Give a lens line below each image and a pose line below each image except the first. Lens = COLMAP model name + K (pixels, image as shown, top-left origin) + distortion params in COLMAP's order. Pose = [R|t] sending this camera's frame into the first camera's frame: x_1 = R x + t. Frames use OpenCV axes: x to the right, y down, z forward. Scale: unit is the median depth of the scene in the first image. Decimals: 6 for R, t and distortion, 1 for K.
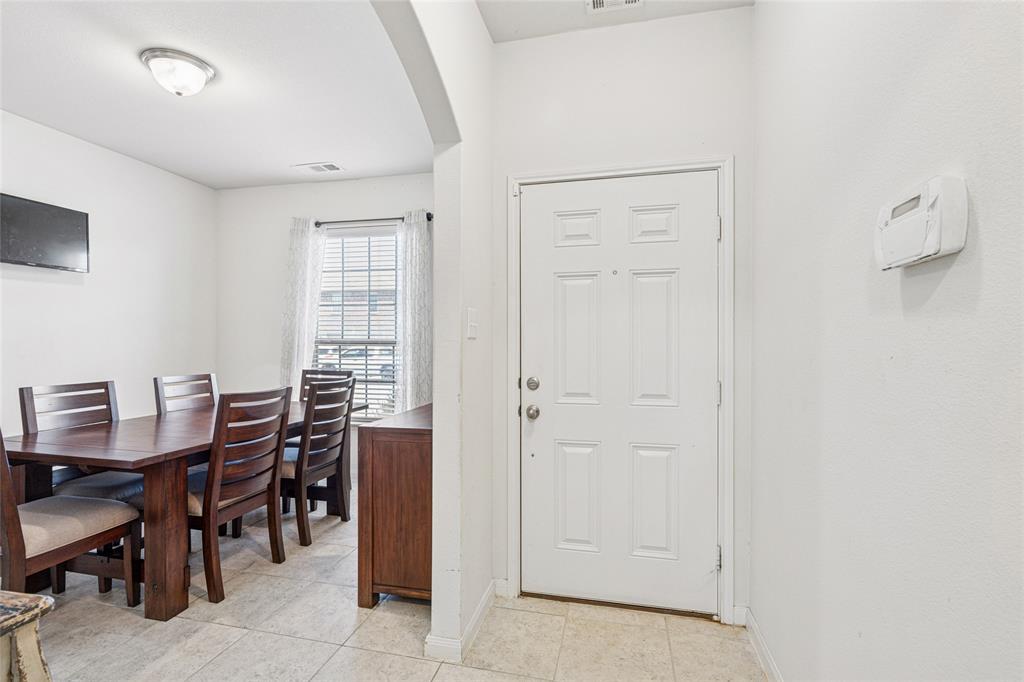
lens RADIAL K [[495.4, 0, 507.2], [0, 495.4, 343.9], [0, 0, 1]] dist [-0.001323, 0.000762]
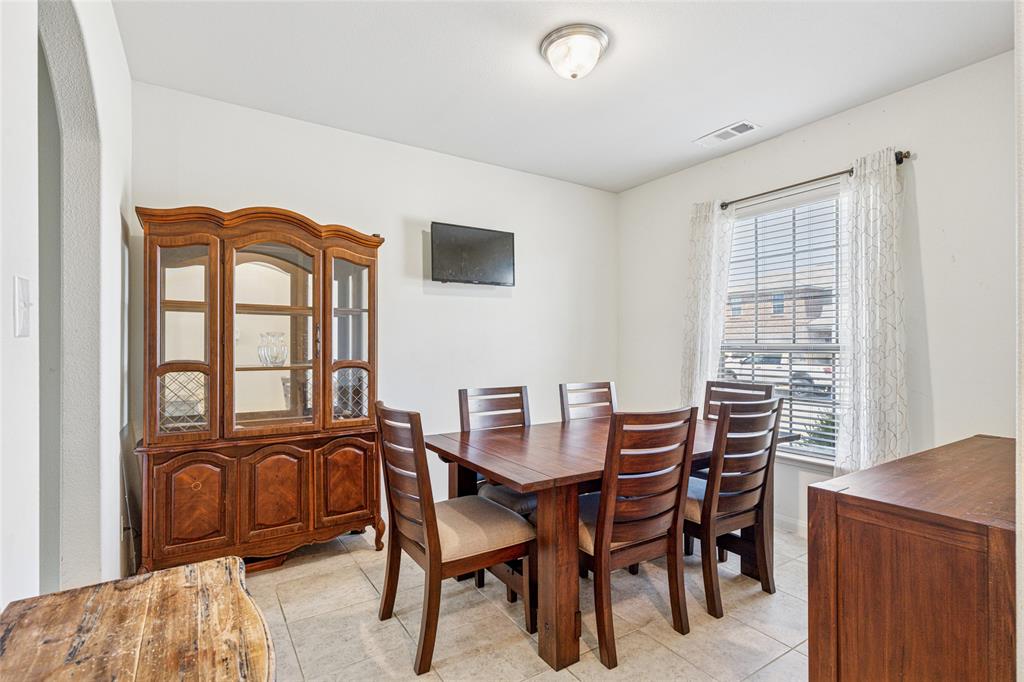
lens RADIAL K [[482.3, 0, 507.7], [0, 482.3, 346.3], [0, 0, 1]] dist [0.000113, 0.000666]
pose [[0.718106, -0.005008, -0.695916, -0.118452], [0.000228, 0.999976, -0.006961, -0.001433], [0.695934, 0.004841, 0.718089, 0.244972]]
